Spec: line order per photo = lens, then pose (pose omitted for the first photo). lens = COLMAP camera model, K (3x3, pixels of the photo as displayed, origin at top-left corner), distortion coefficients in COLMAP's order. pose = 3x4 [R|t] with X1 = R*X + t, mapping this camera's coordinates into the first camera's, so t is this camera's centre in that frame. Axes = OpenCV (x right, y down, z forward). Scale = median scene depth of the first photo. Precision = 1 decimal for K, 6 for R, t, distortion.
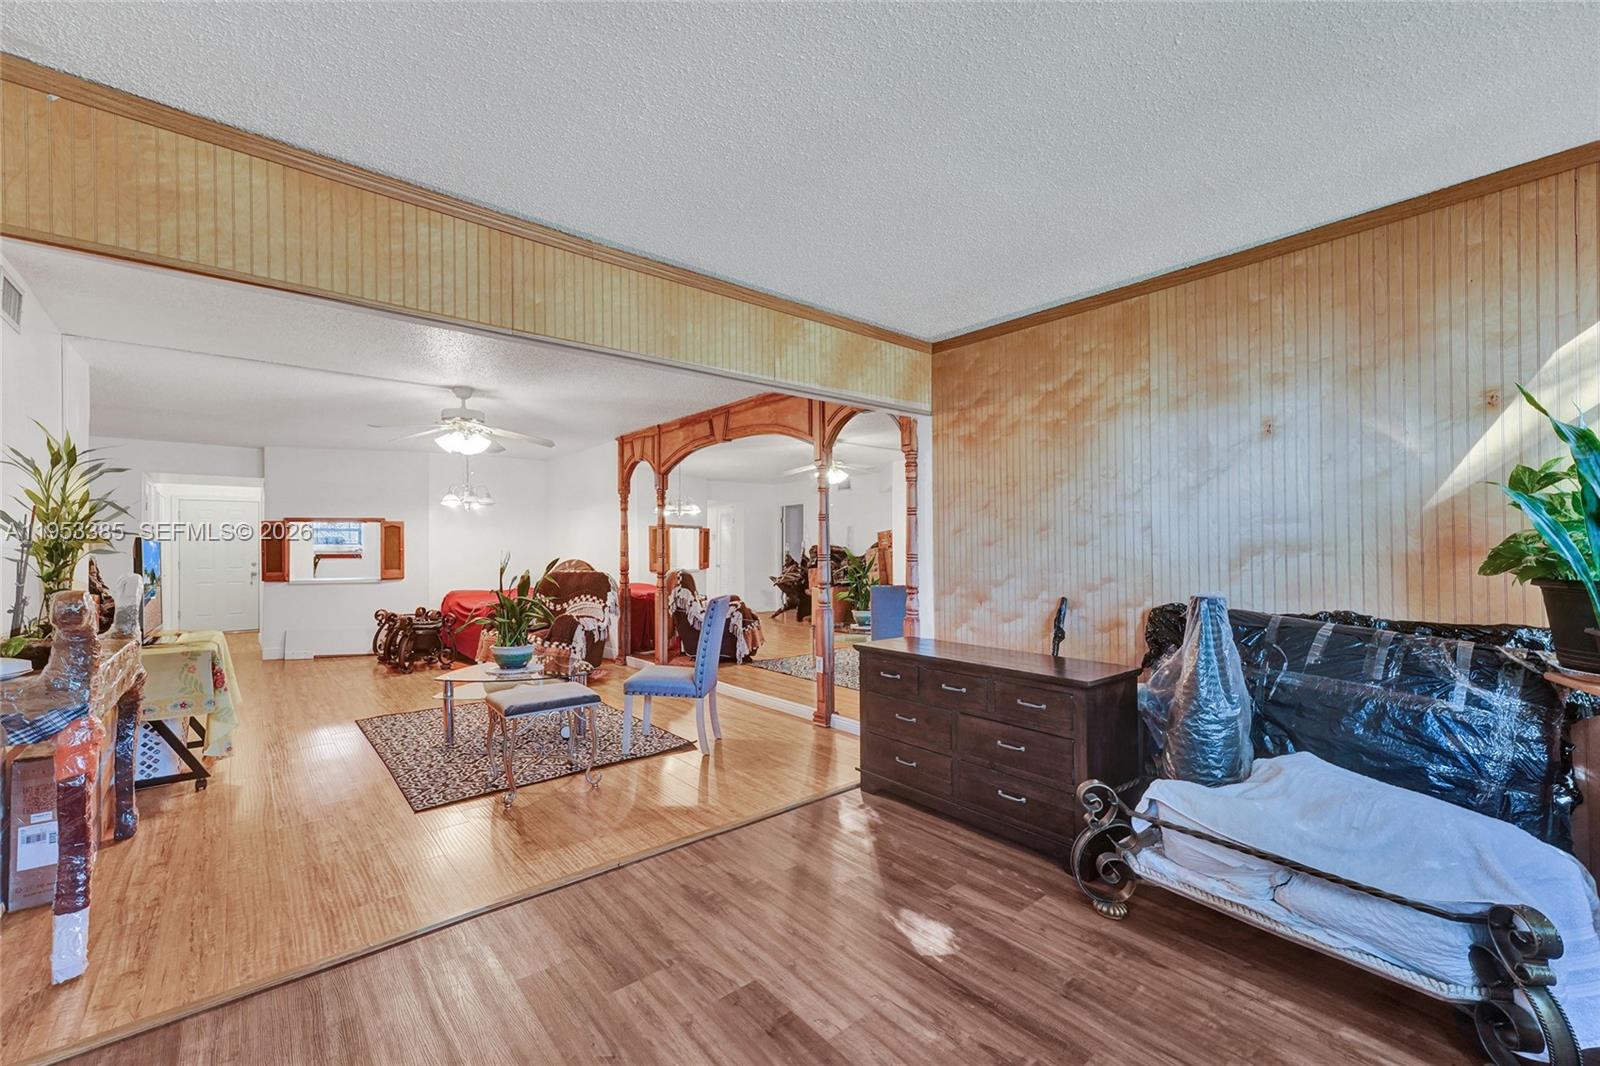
lens RADIAL K [[659.4, 0, 785.9], [0, 659.4, 537.6], [0, 0, 1]] dist [0.017166, 0.000186]
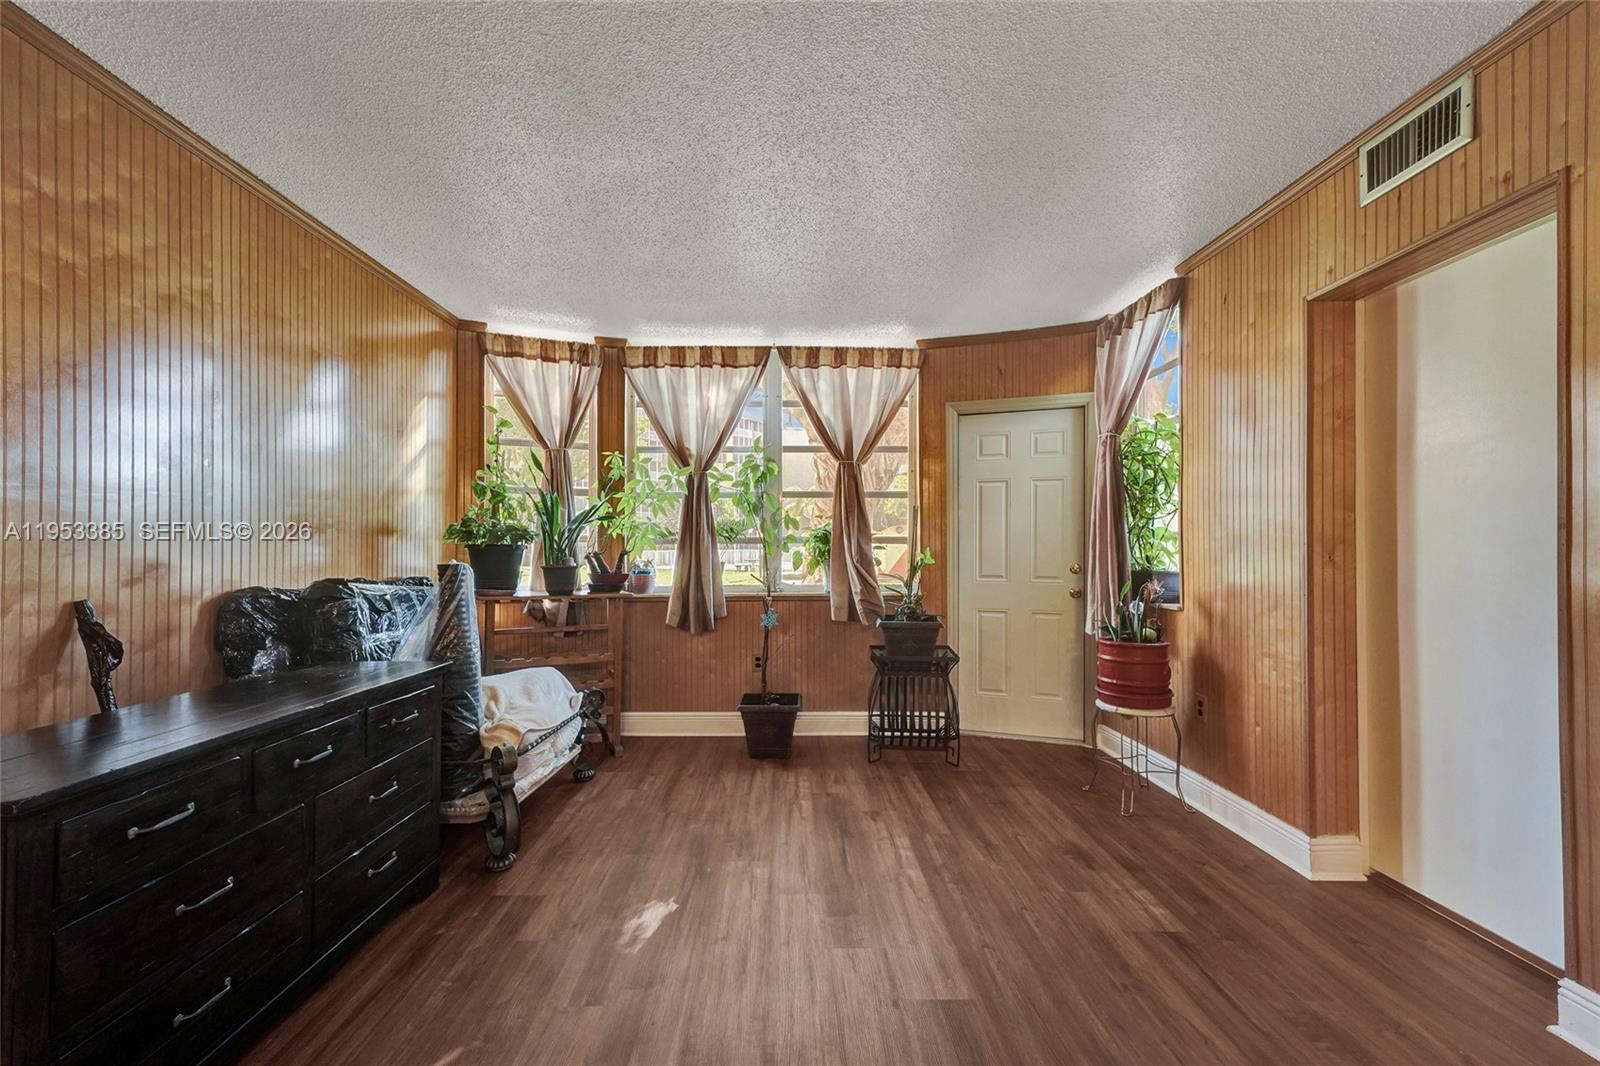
lens RADIAL K [[633.5, 0, 797.8], [0, 633.5, 548.2], [0, 0, 1]] dist [0.000391, 0.000070]
pose [[-0.779729, 0.008981, 0.626053, -0.284844], [-0.003430, 0.999821, -0.018614, 0.044378], [-0.626108, -0.016661, -0.779558, 0.835885]]
